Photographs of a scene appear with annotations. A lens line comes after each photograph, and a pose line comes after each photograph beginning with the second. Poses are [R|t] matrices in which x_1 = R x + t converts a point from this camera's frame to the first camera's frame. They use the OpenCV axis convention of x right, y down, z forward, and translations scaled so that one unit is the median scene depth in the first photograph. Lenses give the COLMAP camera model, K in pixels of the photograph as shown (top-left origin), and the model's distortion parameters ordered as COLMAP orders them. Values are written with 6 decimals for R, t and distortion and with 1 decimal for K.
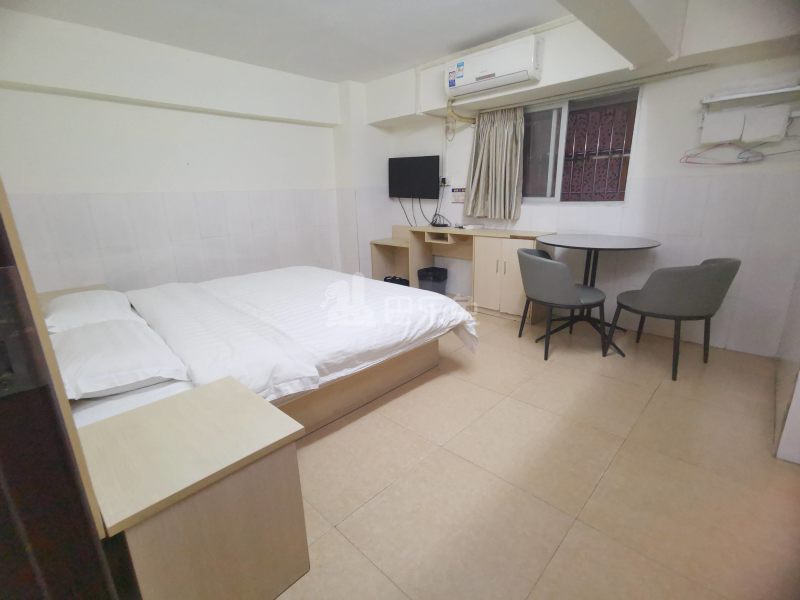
lens RADIAL K [[385.4, 0, 395.7], [0, 385.4, 304.2], [0, 0, 1]] dist [-0.002433, 0.007838]
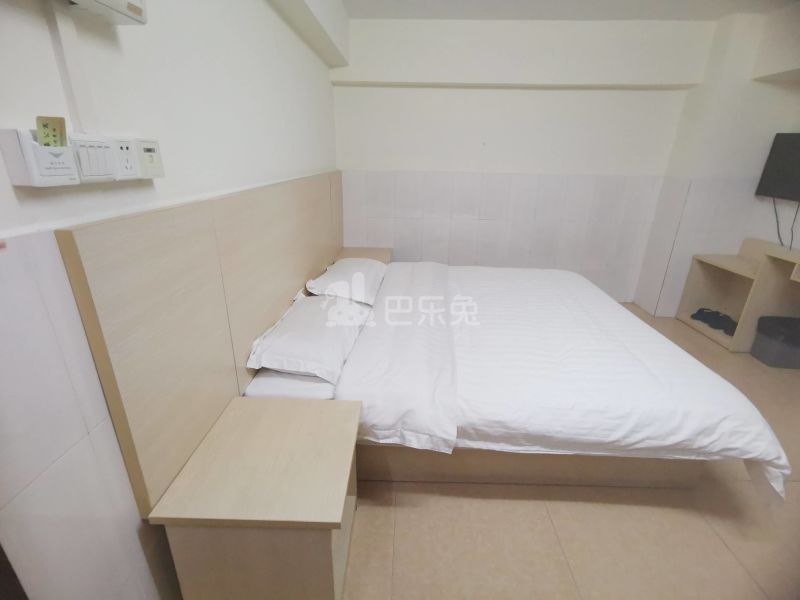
lens RADIAL K [[385.4, 0, 398.3], [0, 385.4, 303.6], [0, 0, 1]] dist [-0.002433, 0.007838]
pose [[0.678658, 0.301649, -0.669650, 0.139609], [-0.236066, 0.952974, 0.190033, -0.171296], [0.695483, 0.029115, 0.717953, 0.237910]]
